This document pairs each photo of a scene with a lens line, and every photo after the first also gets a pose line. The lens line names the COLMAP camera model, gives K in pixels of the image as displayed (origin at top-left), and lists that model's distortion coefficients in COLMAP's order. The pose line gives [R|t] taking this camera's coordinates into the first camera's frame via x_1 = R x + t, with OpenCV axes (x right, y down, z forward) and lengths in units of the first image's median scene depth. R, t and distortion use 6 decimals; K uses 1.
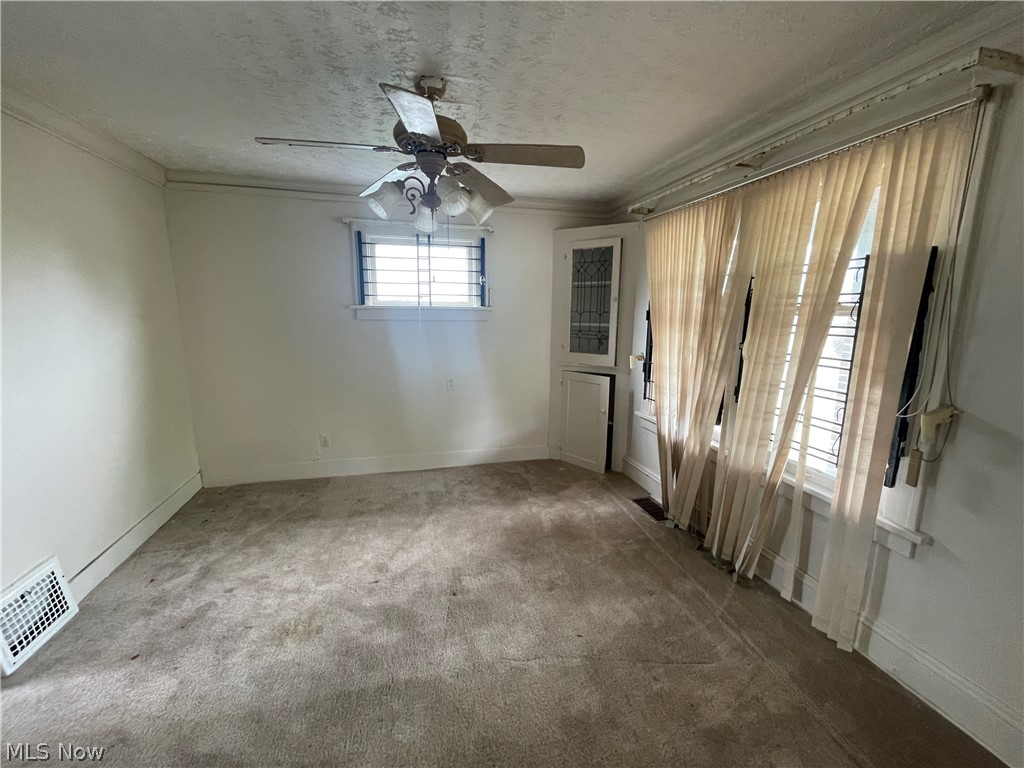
lens RADIAL K [[417.6, 0, 512.1], [0, 417.6, 383.2], [0, 0, 1]] dist [-0.001168, -0.000356]
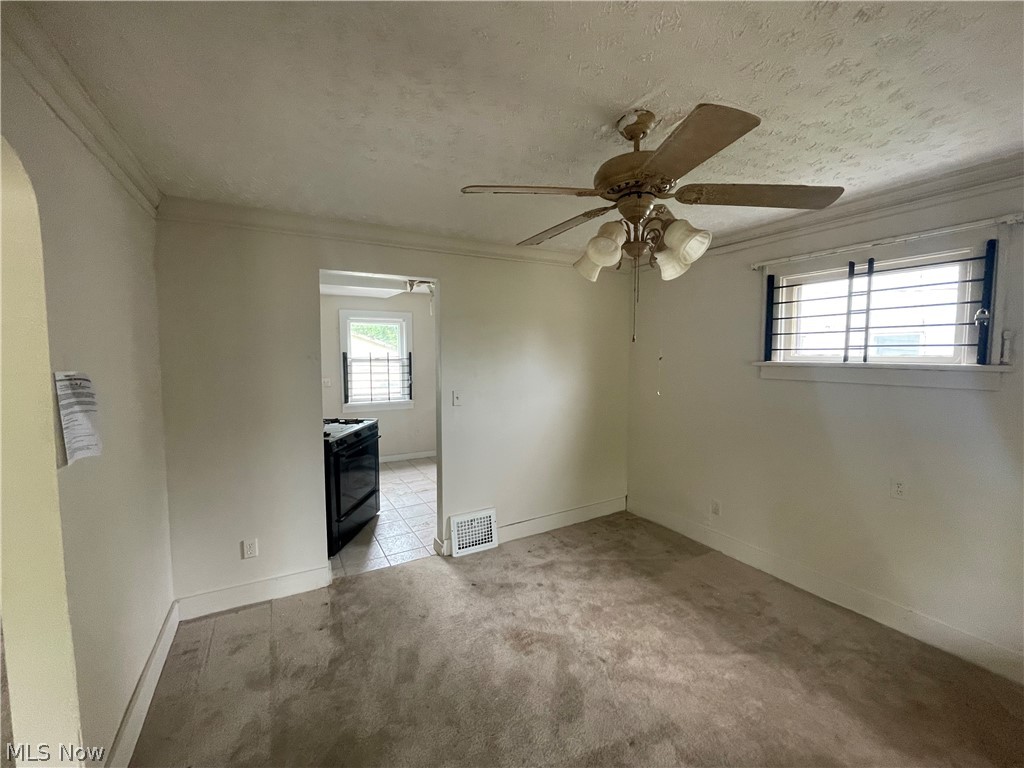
lens RADIAL K [[417.6, 0, 512.9], [0, 417.6, 384.4], [0, 0, 1]] dist [-0.001168, -0.000356]
pose [[0.260331, 0.058147, -0.963767, 0.318144], [-0.166681, 0.985905, 0.014459, -0.071444], [0.951023, 0.156877, 0.266354, 0.312553]]
